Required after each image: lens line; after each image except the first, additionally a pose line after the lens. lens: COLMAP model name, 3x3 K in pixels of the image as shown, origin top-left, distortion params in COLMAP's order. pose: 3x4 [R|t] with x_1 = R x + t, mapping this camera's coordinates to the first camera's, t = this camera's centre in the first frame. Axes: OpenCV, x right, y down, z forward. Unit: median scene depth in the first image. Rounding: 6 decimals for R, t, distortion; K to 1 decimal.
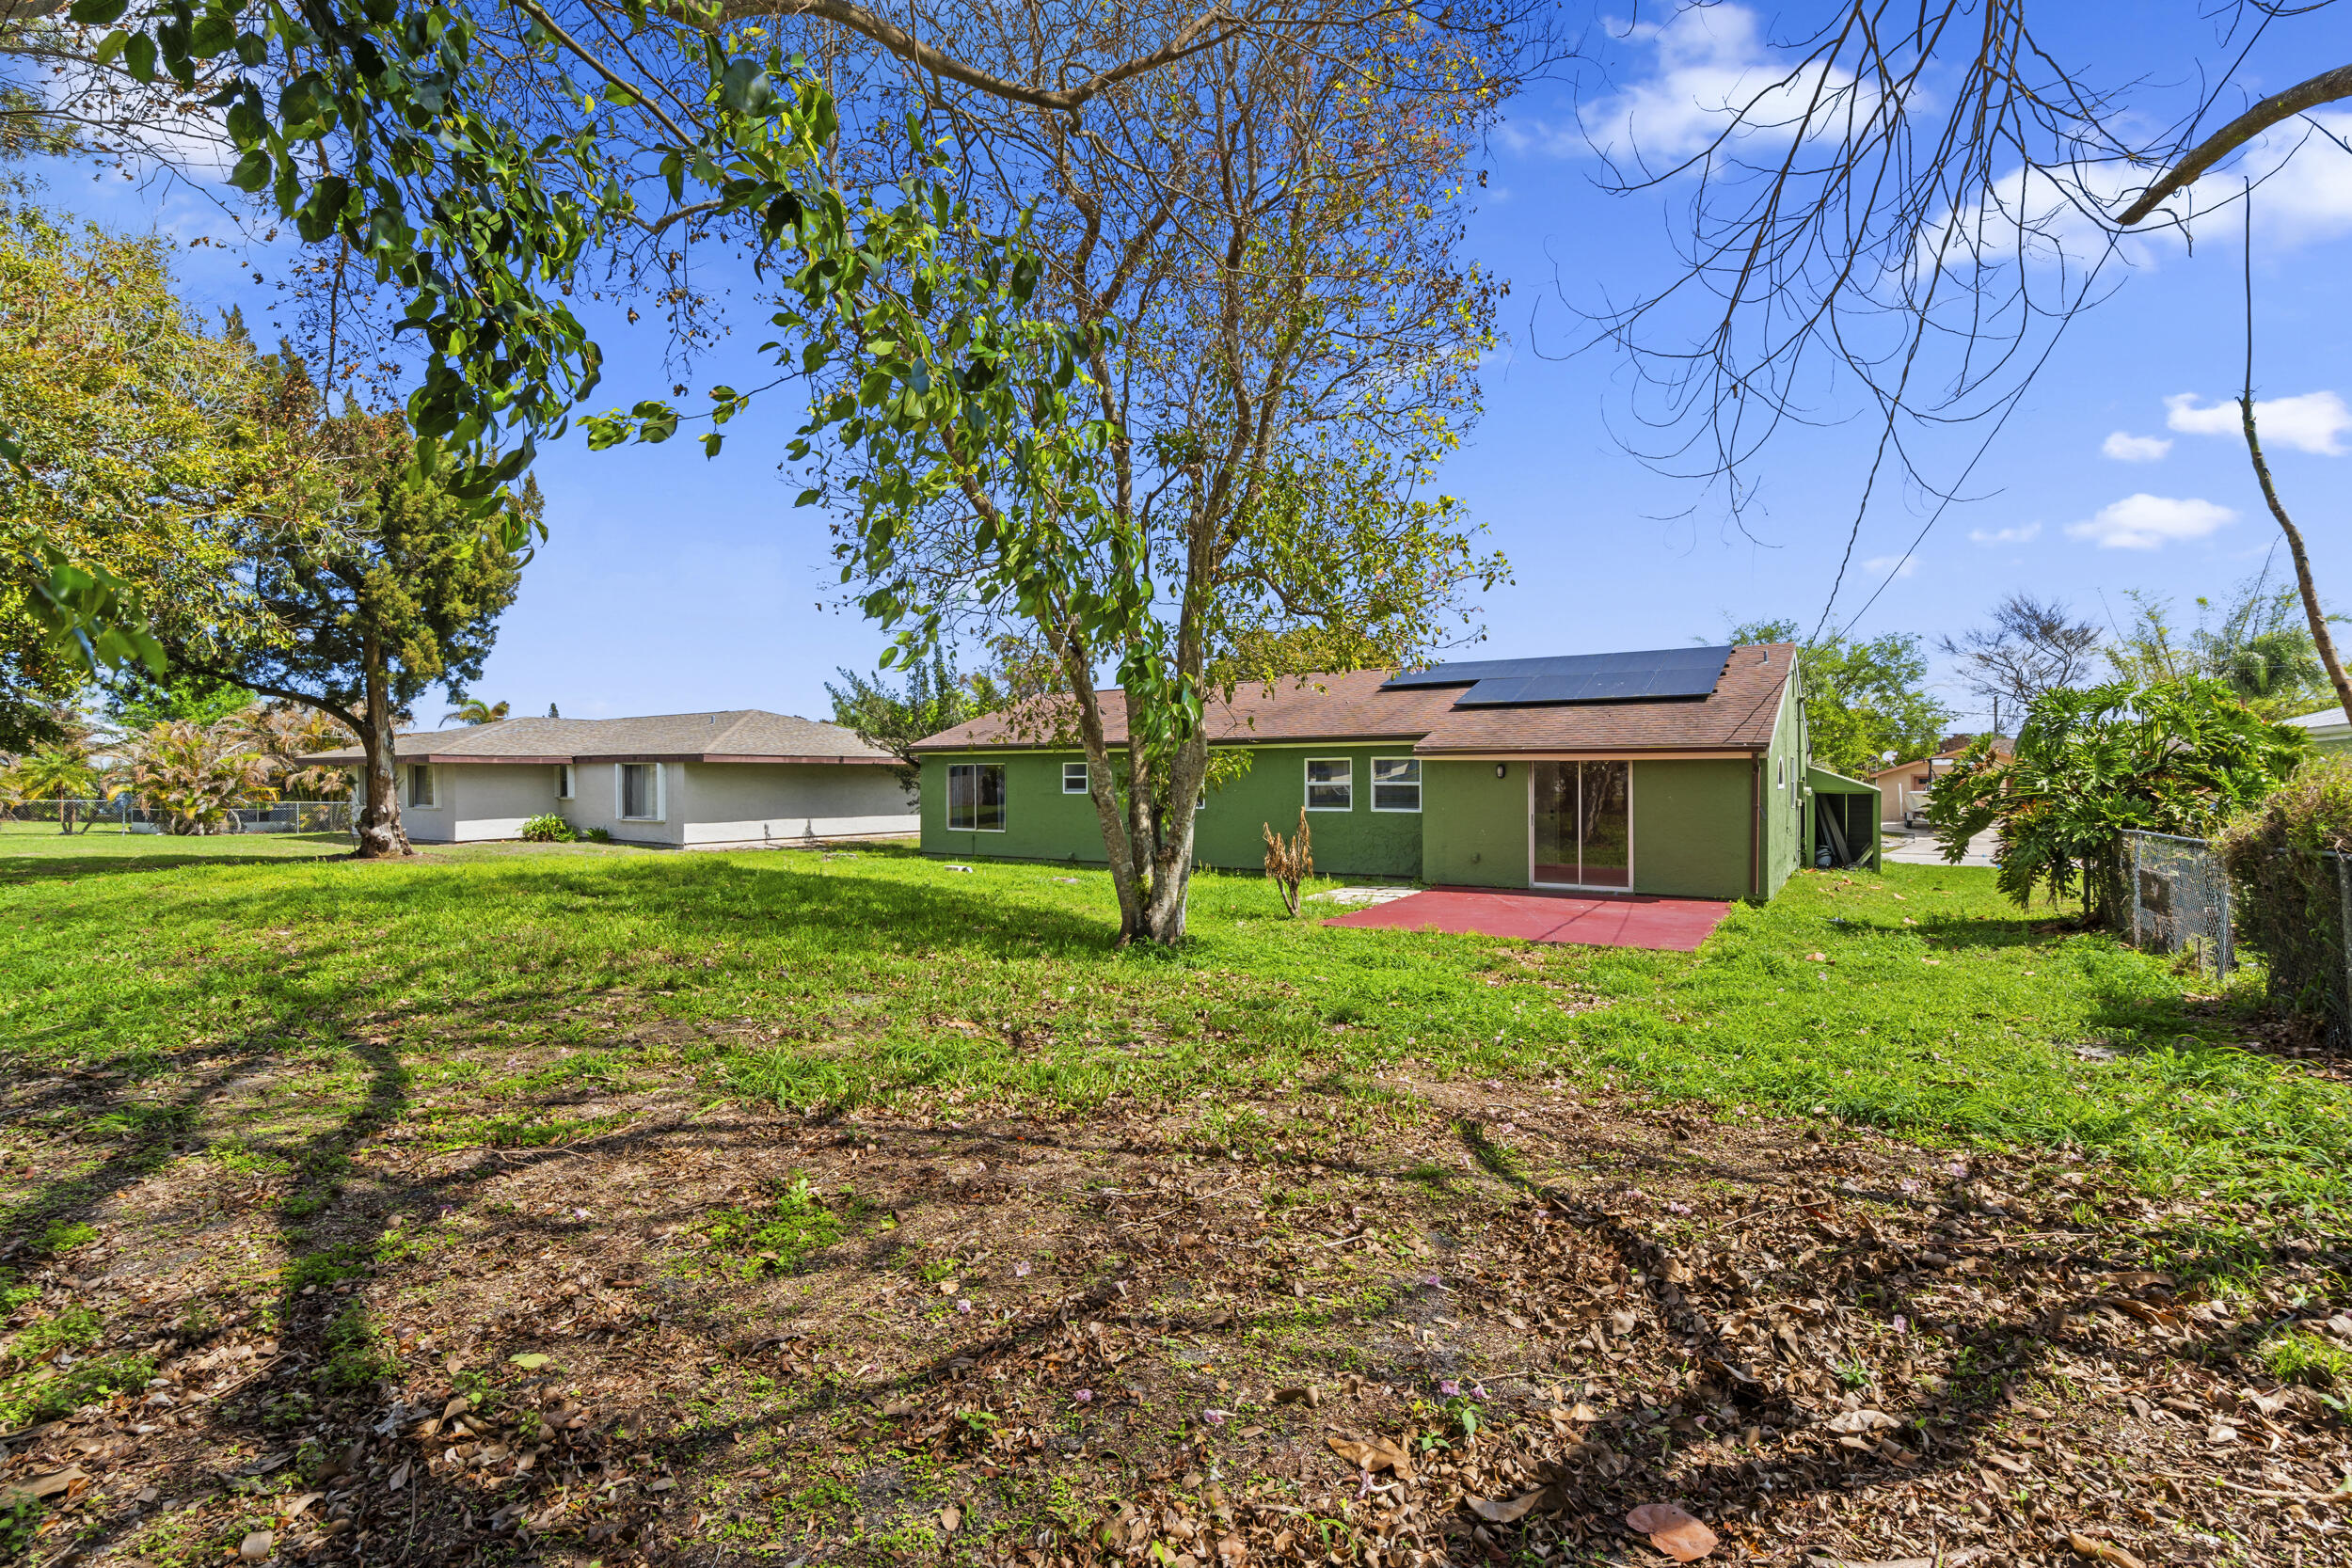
lens RADIAL K [[1077.4, 0, 1176.0], [0, 1077.4, 784.0], [0, 0, 1]] dist [-0.001161, 0.000521]
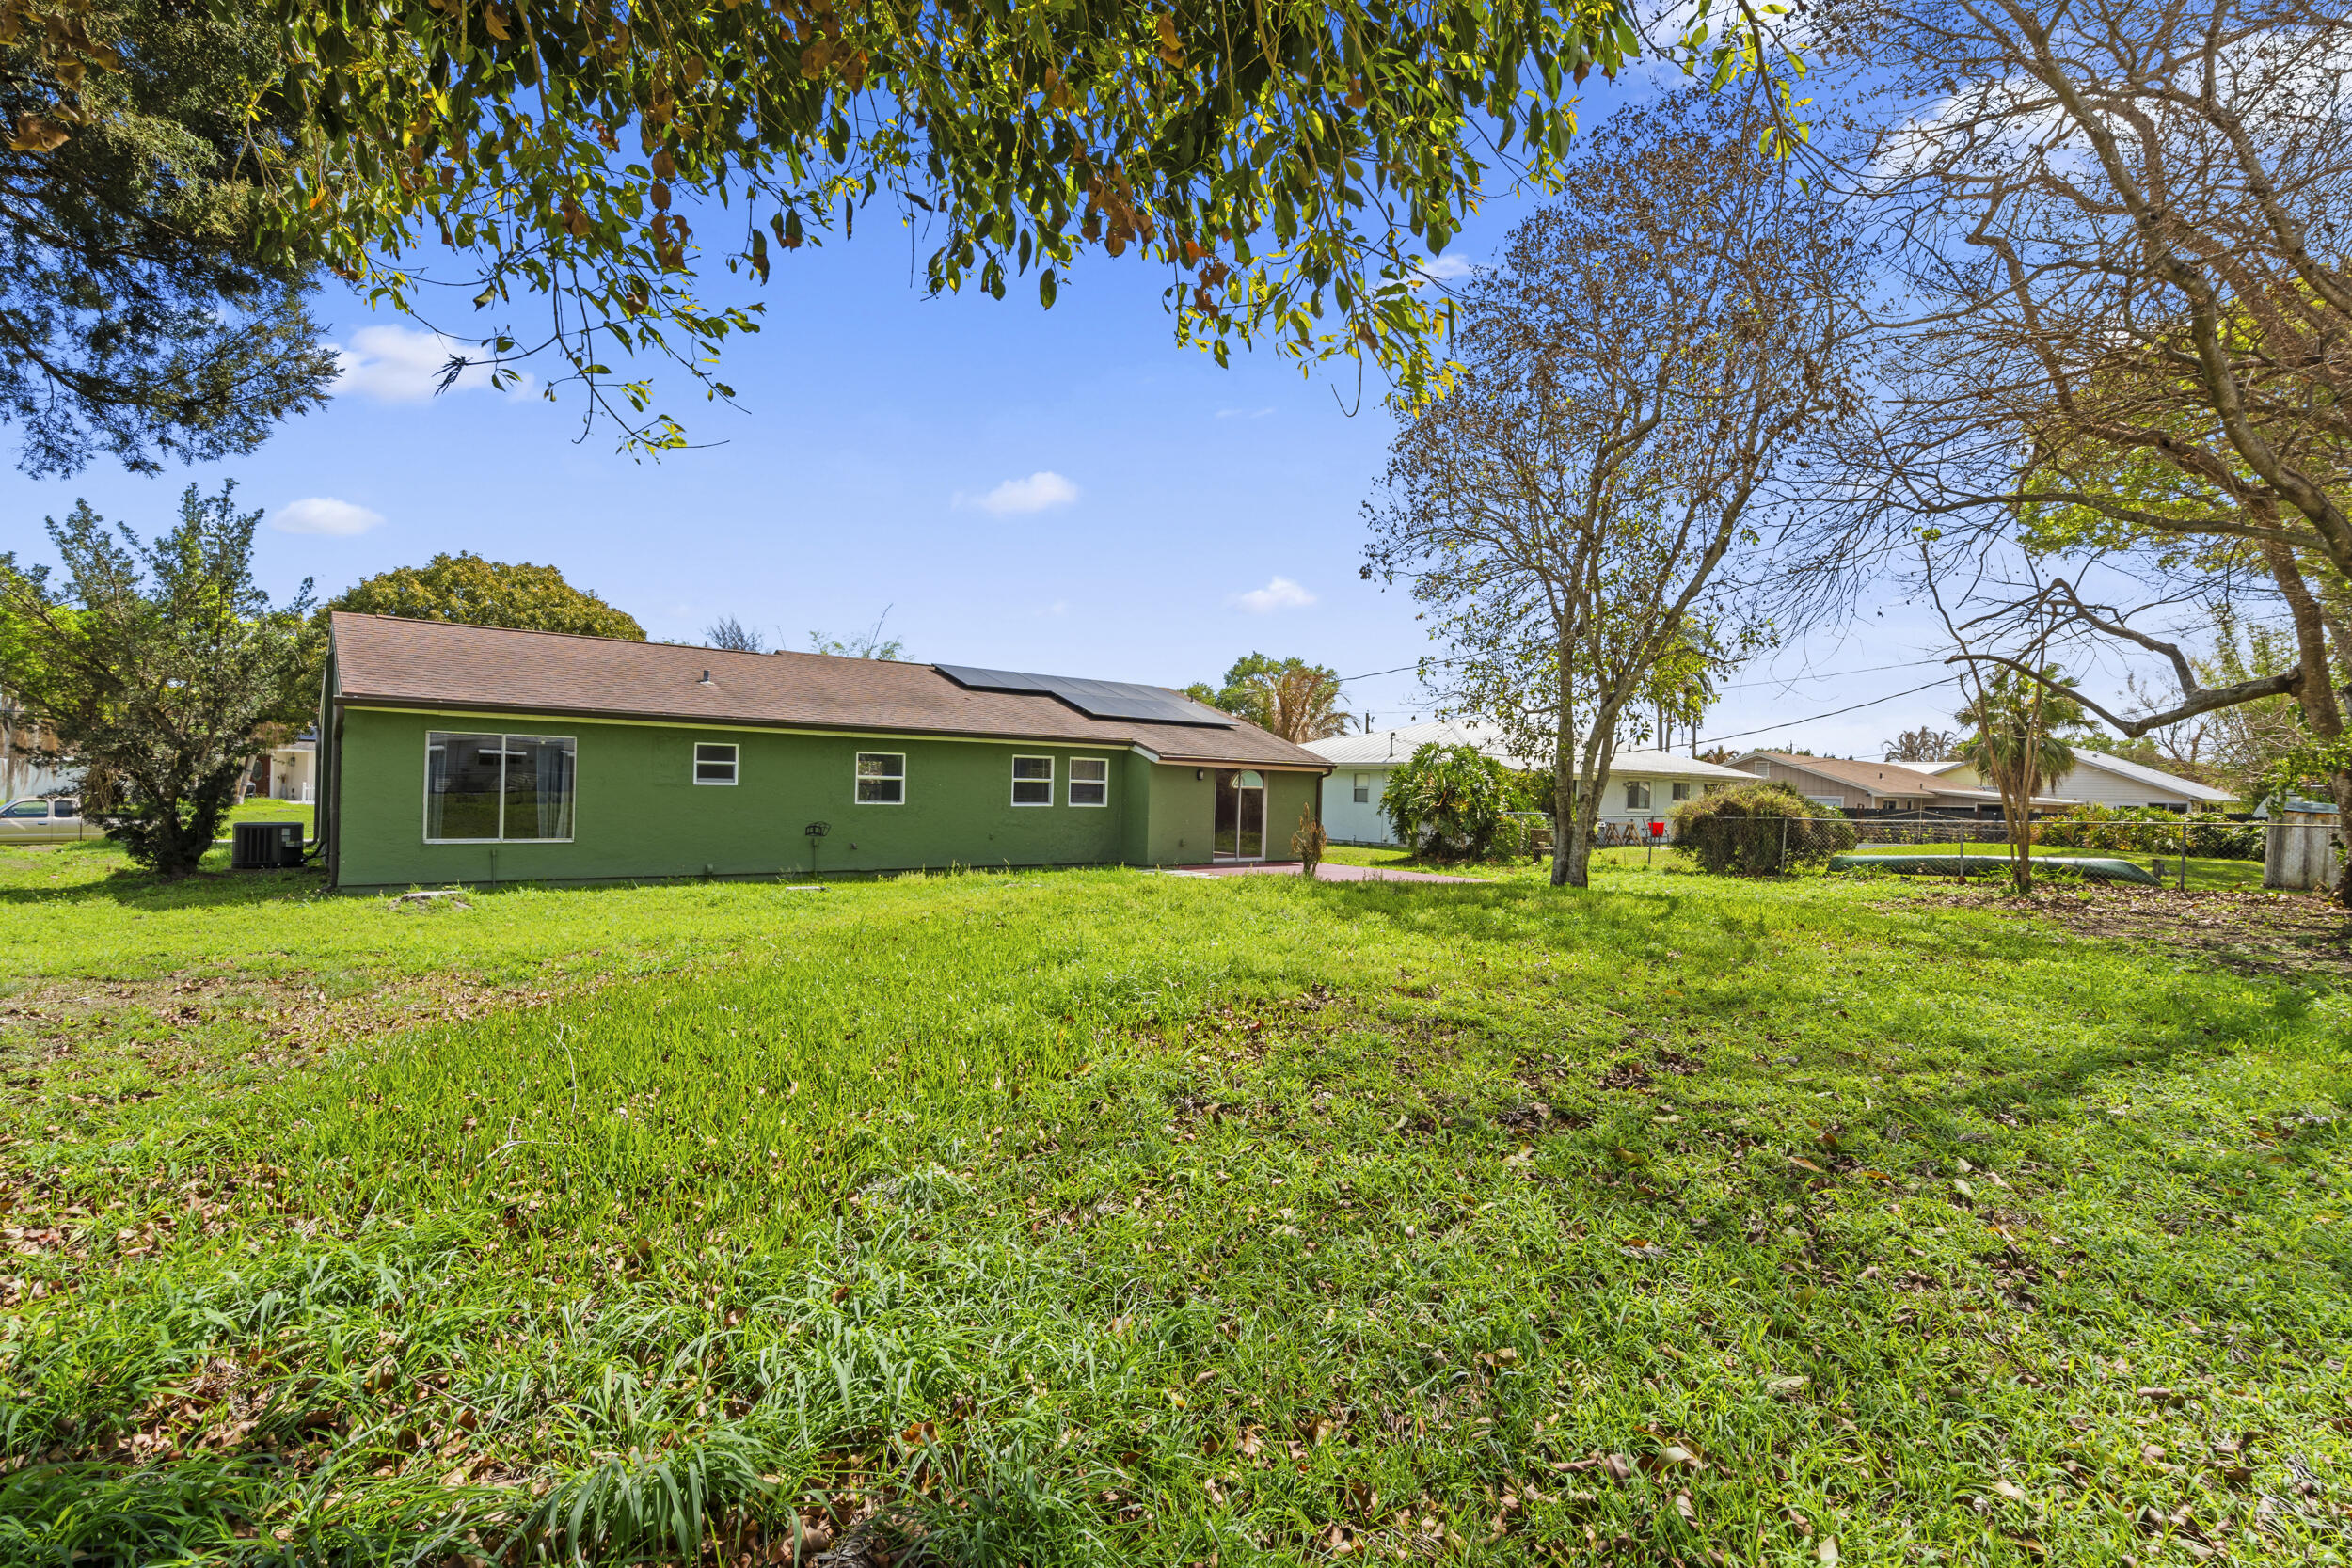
lens RADIAL K [[1077.4, 0, 1176.0], [0, 1077.4, 784.0], [0, 0, 1]] dist [-0.001161, 0.000521]
pose [[0.290539, 0.003618, 0.956856, -0.912001], [-0.031592, 0.999484, 0.005813, -0.007960], [-0.956341, -0.031918, 0.290504, 0.612114]]
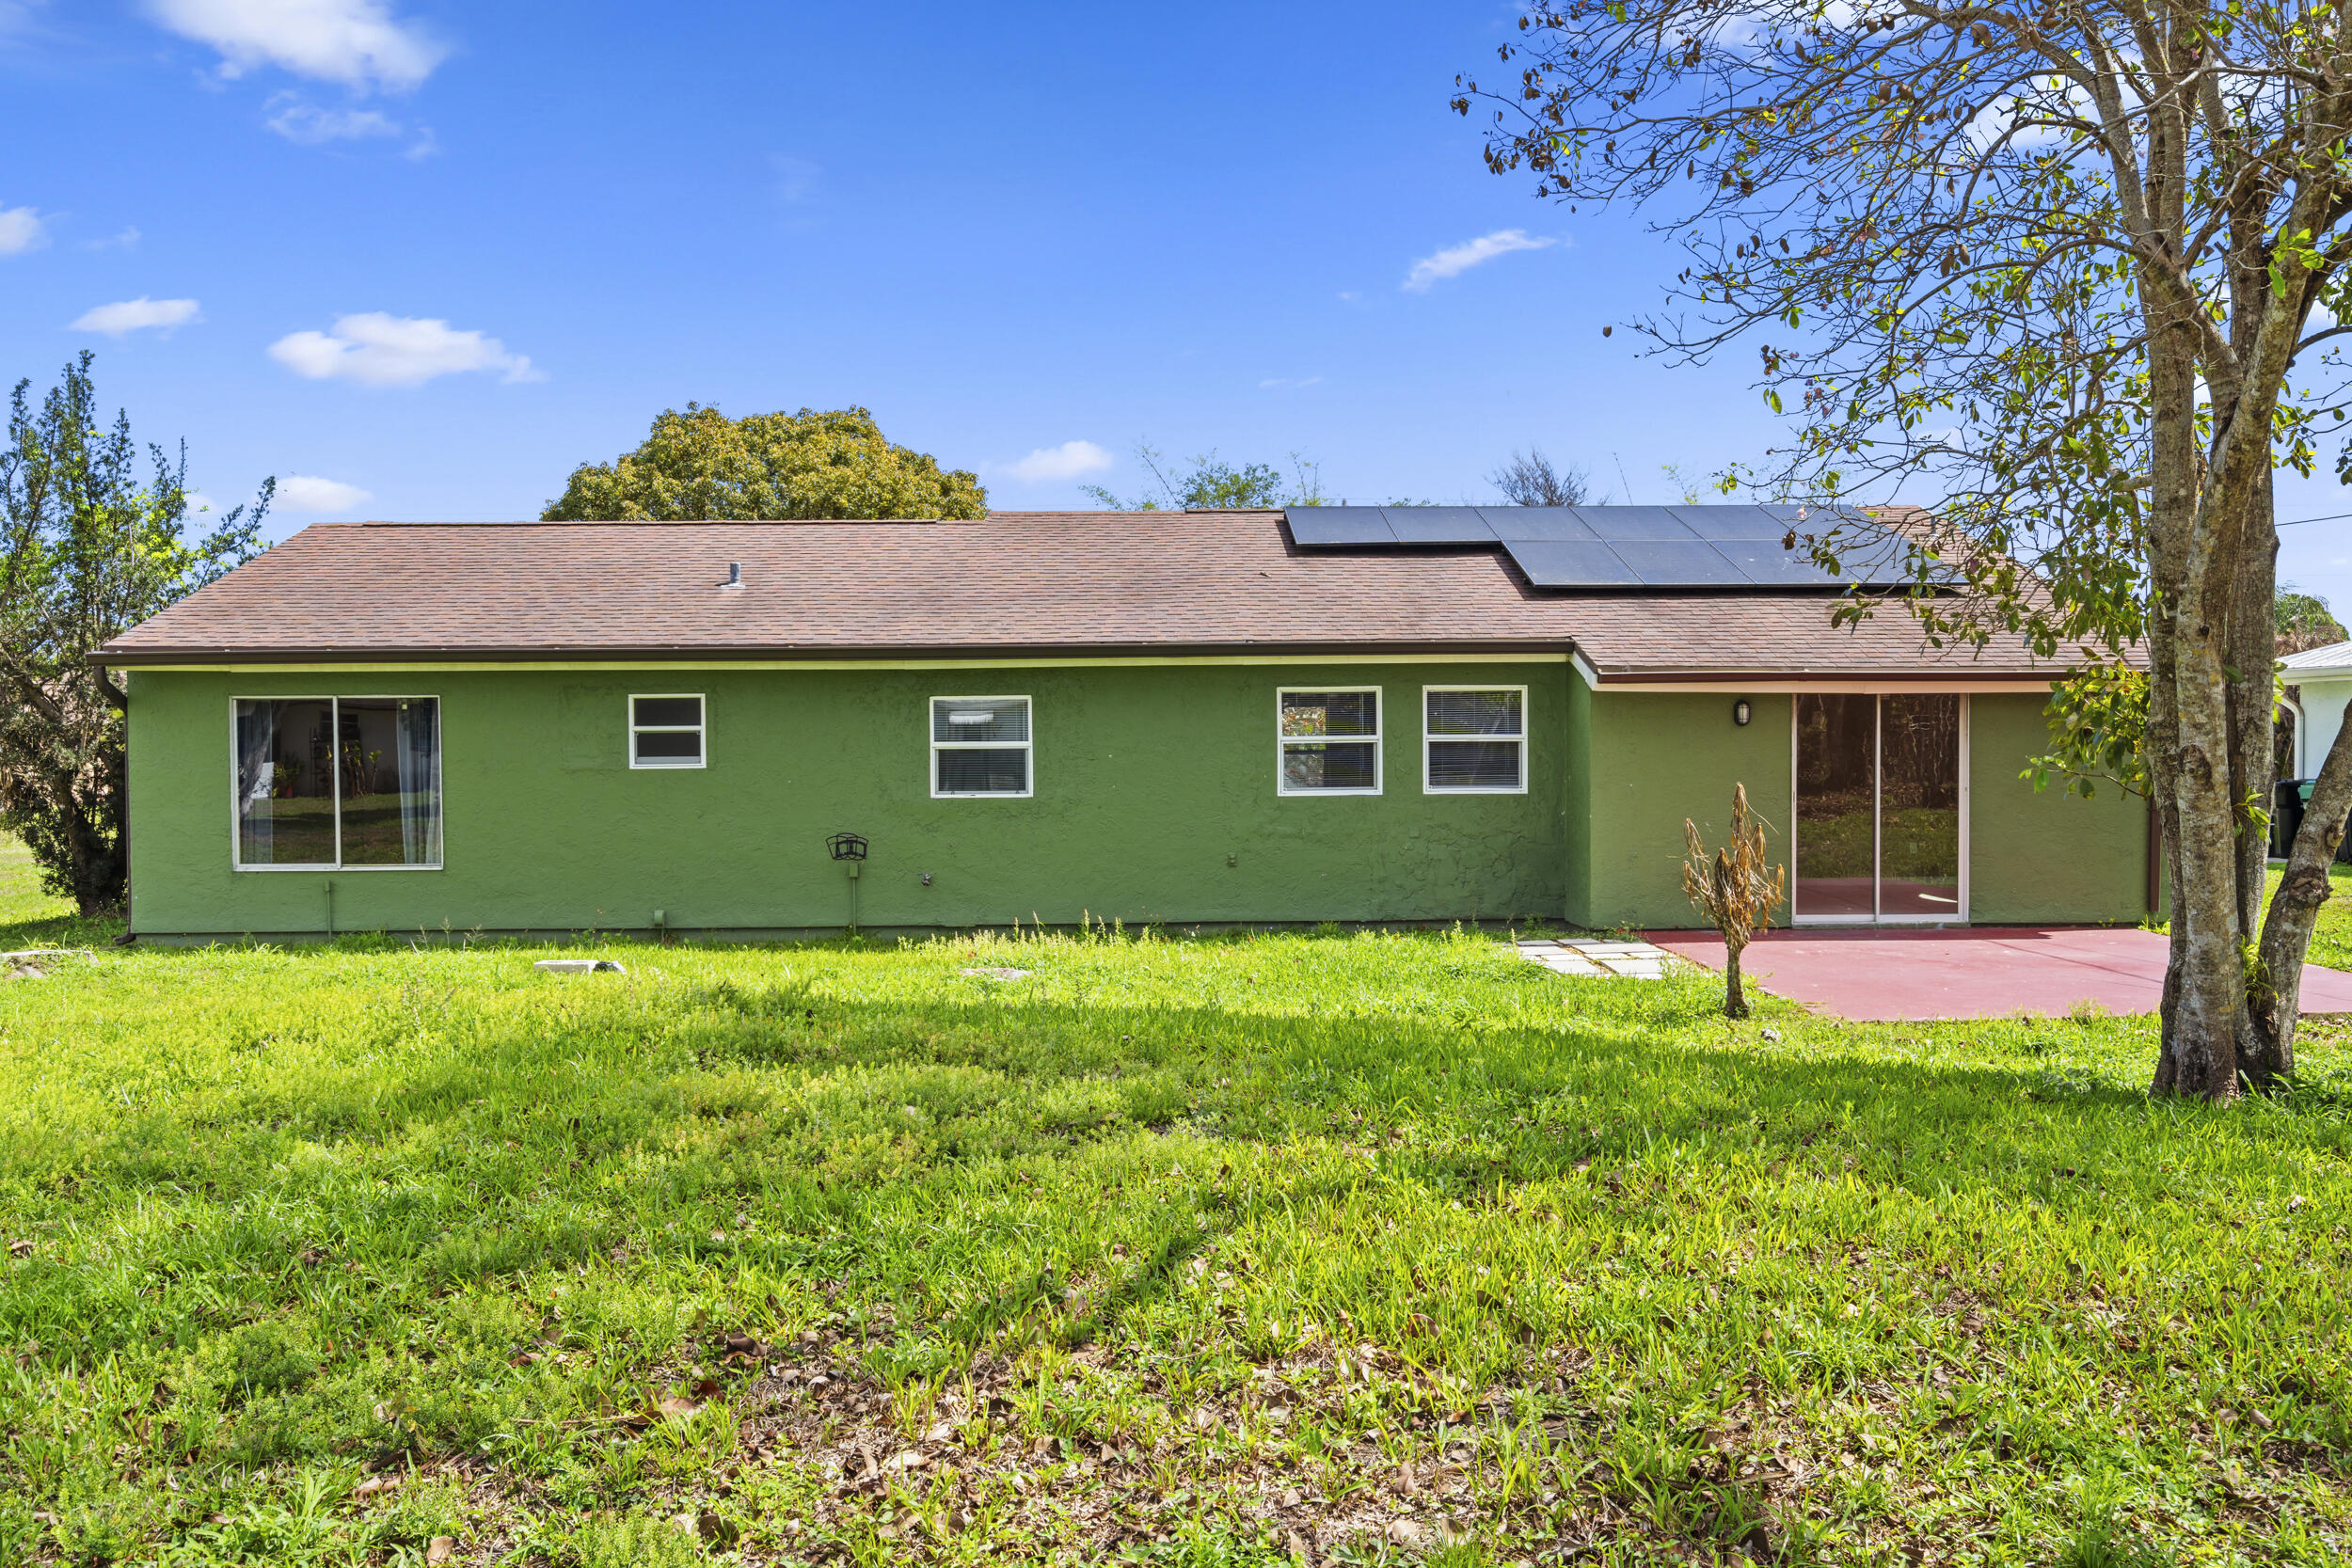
lens RADIAL K [[2027.1, 0, 1176.0], [0, 2027.1, 784.0], [0, 0, 1]] dist [0.065038, 0.000160]
pose [[0.813641, -0.025021, 0.580828, -0.500601], [0.007732, 0.999451, 0.032222, -0.011551], [-0.581316, -0.021727, 0.813388, 0.310747]]
